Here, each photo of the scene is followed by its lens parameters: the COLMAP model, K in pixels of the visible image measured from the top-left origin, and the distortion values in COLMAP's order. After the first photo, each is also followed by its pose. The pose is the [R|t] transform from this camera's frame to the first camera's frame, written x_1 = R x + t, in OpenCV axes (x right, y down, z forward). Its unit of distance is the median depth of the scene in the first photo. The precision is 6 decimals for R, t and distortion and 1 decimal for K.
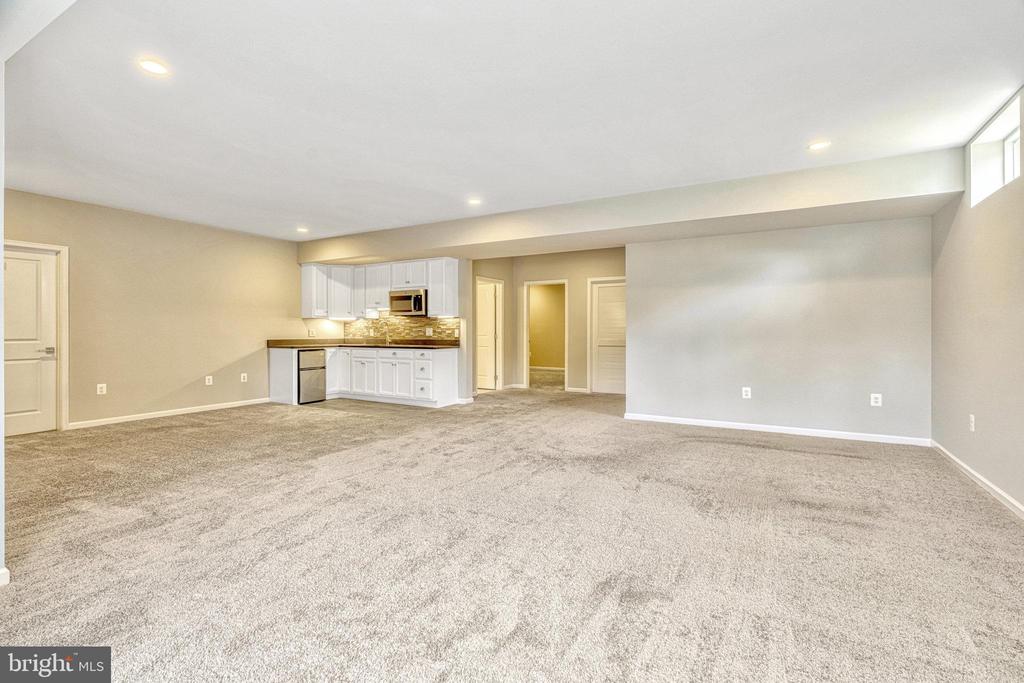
lens RADIAL K [[468.5, 0, 512.0], [0, 468.5, 332.1], [0, 0, 1]] dist [-0.008123, 0.000791]
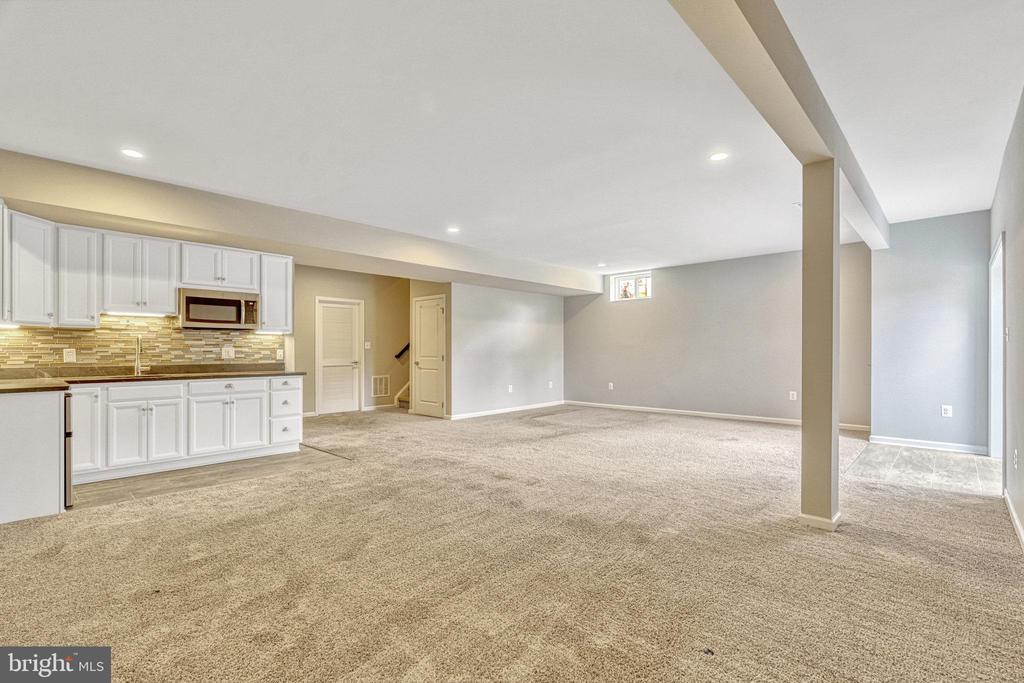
lens RADIAL K [[468.5, 0, 510.3], [0, 468.5, 347.0], [0, 0, 1]] dist [-0.008123, 0.000791]
pose [[0.240457, 0.005707, 0.970643, -0.776829], [0.006524, 0.999951, -0.007496, -0.001488], [-0.970638, 0.008135, 0.240408, 0.445950]]
